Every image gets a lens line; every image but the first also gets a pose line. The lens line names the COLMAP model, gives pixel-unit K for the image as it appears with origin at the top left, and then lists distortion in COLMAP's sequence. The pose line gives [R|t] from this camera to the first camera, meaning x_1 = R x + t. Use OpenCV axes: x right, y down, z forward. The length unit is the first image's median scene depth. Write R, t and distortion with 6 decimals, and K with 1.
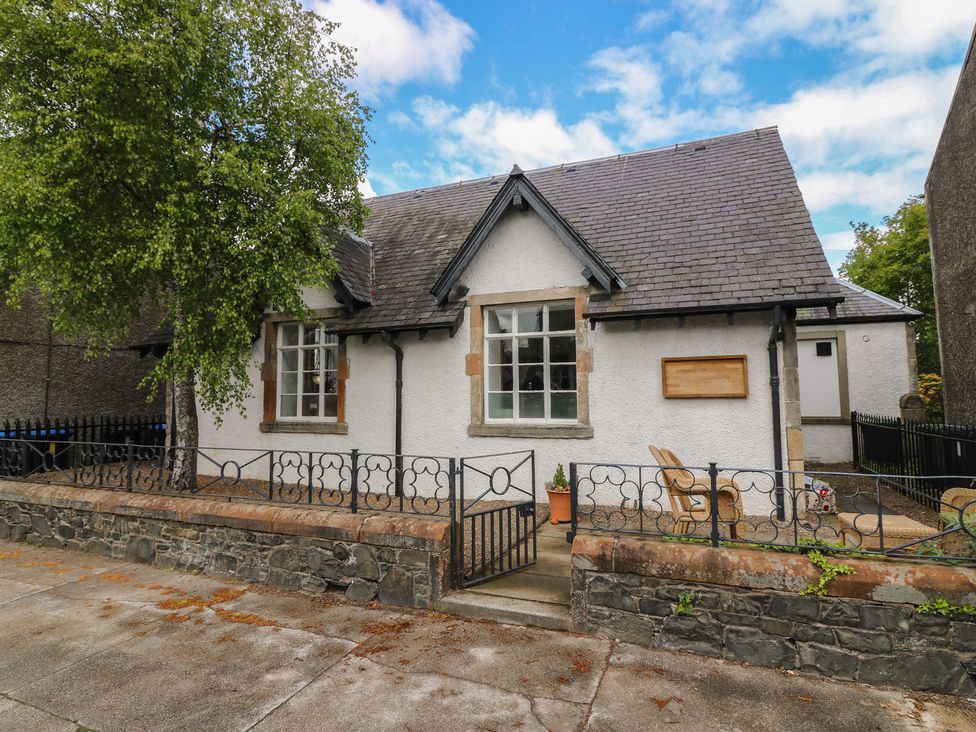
lens RADIAL K [[531.9, 0, 489.9], [0, 531.9, 351.1], [0, 0, 1]] dist [-0.004007, -0.002348]
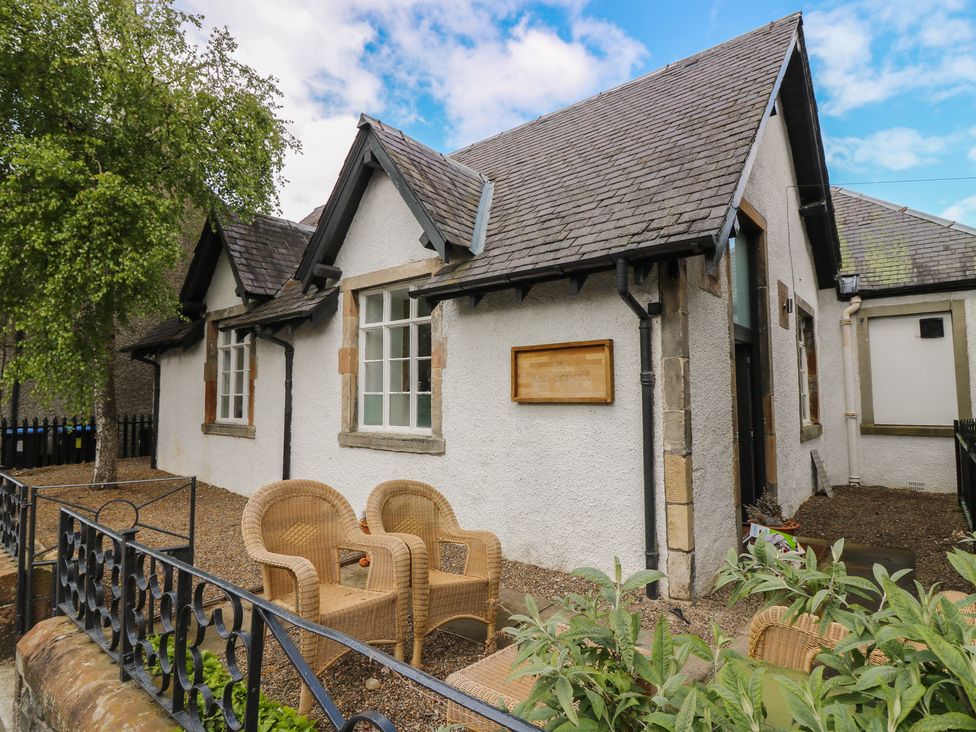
lens RADIAL K [[531.9, 0, 489.9], [0, 531.9, 351.1], [0, 0, 1]] dist [-0.004007, -0.002348]
pose [[0.954781, -0.024719, -0.296280, 0.464412], [0.027072, 0.999626, 0.003840, 0.013276], [0.296075, -0.011687, 0.955093, 0.279275]]
